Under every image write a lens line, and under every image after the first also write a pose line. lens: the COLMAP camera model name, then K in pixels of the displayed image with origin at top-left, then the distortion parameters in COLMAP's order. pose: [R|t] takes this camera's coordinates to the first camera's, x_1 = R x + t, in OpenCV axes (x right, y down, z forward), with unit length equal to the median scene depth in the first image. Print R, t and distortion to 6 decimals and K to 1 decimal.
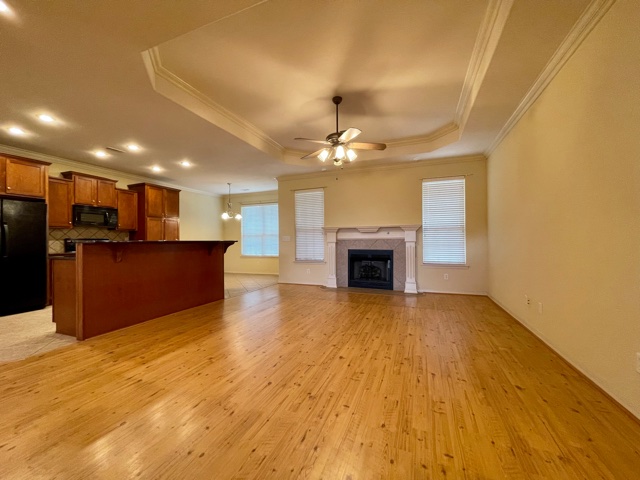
lens RADIAL K [[256.1, 0, 318.4], [0, 256.1, 240.3], [0, 0, 1]] dist [0.001074, -0.000582]
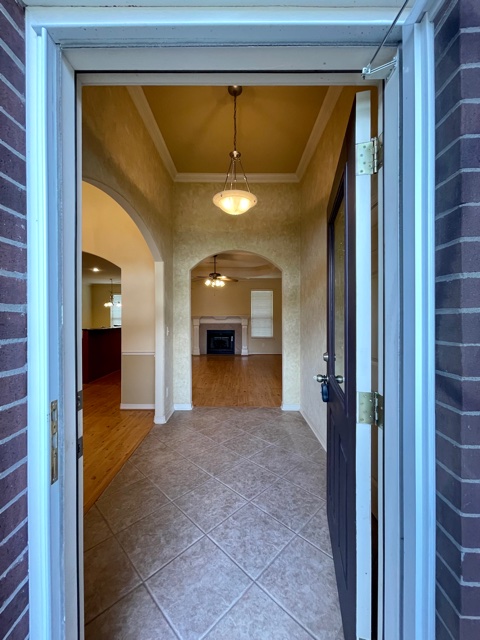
lens RADIAL K [[256.1, 0, 238.9], [0, 256.1, 318.3], [0, 0, 1]] dist [0.001074, -0.000582]
pose [[0.923858, -0.003435, 0.382721, -0.345315], [-0.003006, 0.999864, 0.016229, -0.070399], [-0.382725, -0.016144, 0.923721, -0.592983]]
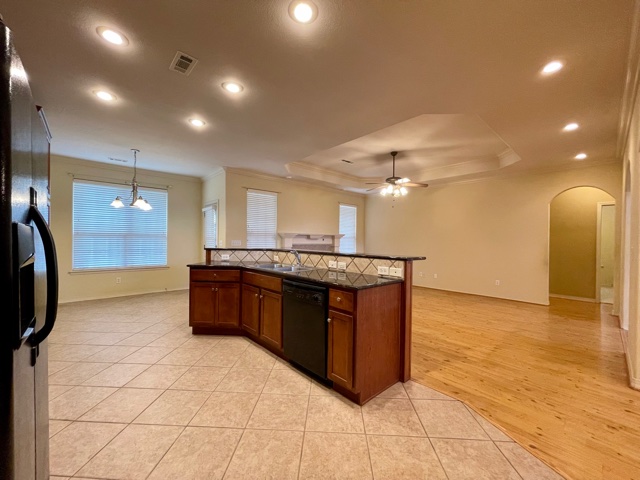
lens RADIAL K [[256.1, 0, 318.4], [0, 256.1, 240.3], [0, 0, 1]] dist [0.001074, -0.000582]
pose [[0.450049, 0.010257, 0.892945, -0.944922], [-0.021087, 0.999777, -0.000856, -0.025112], [-0.892755, -0.018444, 0.450165, 0.471853]]
